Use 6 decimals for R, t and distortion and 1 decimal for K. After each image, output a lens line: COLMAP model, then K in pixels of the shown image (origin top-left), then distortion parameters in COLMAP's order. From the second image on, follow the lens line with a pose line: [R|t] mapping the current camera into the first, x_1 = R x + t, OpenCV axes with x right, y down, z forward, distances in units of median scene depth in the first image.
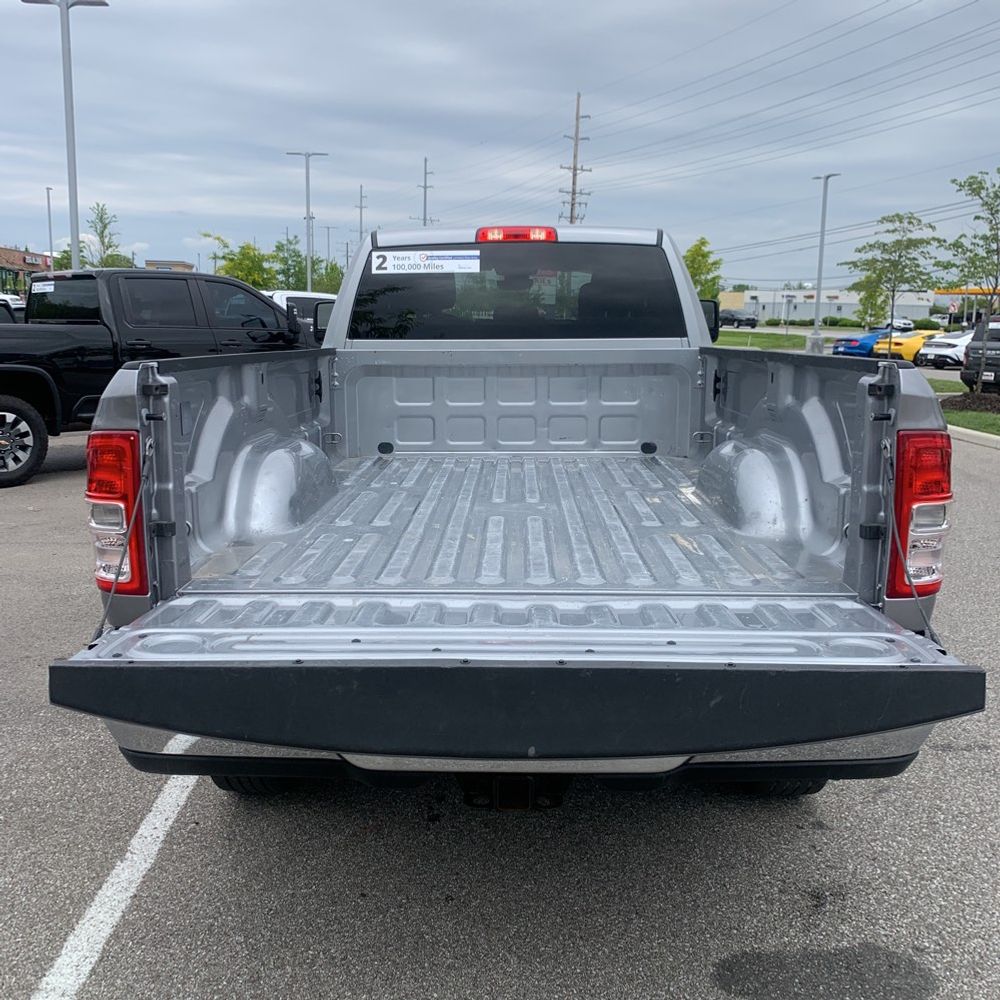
lens RADIAL K [[994.8, 0, 499.5], [0, 994.8, 543.7], [0, 0, 1]] dist [0.038651, -0.091292]
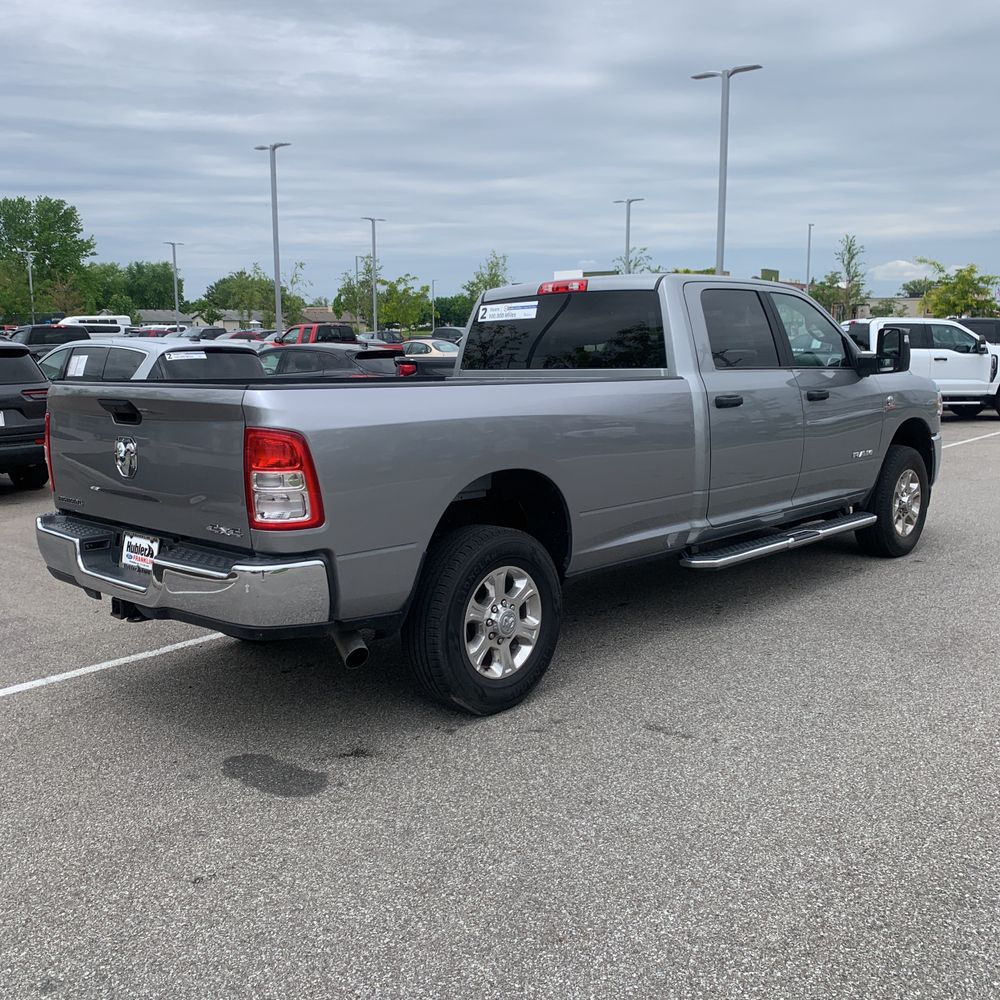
lens RADIAL K [[994.8, 0, 499.5], [0, 994.8, 543.7], [0, 0, 1]] dist [0.038651, -0.091292]
pose [[0.743710, 0.114413, -0.658638, 0.833122], [-0.130900, 0.991096, 0.024357, -0.006364], [0.655561, 0.068101, 0.752065, 0.013157]]
